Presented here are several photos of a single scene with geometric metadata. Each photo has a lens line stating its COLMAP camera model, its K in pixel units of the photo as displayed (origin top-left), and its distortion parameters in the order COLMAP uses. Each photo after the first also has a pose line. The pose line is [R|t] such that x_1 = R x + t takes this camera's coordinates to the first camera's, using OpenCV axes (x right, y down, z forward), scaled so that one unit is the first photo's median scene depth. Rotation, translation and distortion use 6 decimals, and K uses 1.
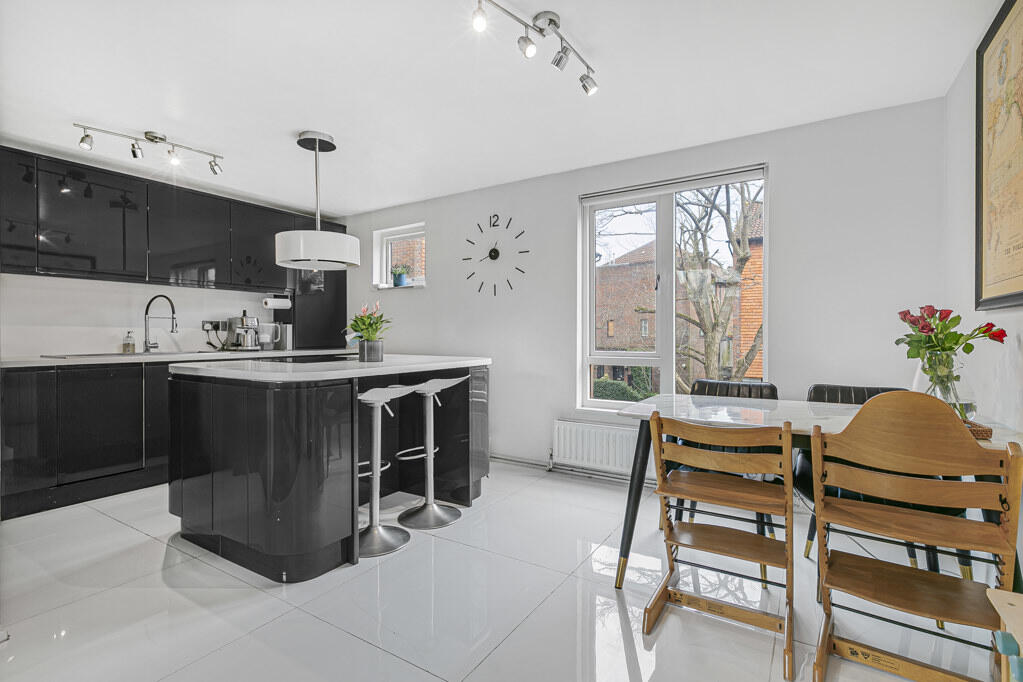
lens RADIAL K [[478.4, 0, 516.6], [0, 478.4, 338.1], [0, 0, 1]] dist [0.002862, -0.000338]
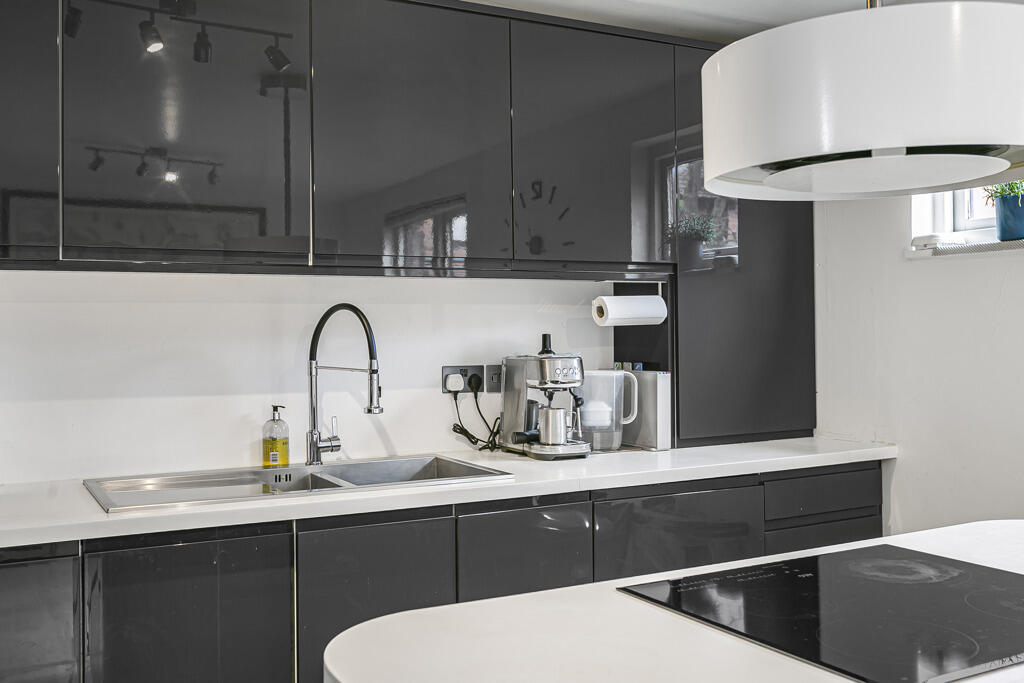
lens RADIAL K [[989.1, 0, 511.7], [0, 989.1, 340.2], [0, 0, 1]] dist [0.025199, 0.000000]
pose [[0.873863, -0.002675, -0.486165, -0.245570], [0.005421, 0.999976, 0.004242, -0.057254], [0.486142, -0.006342, 0.873857, 0.369962]]
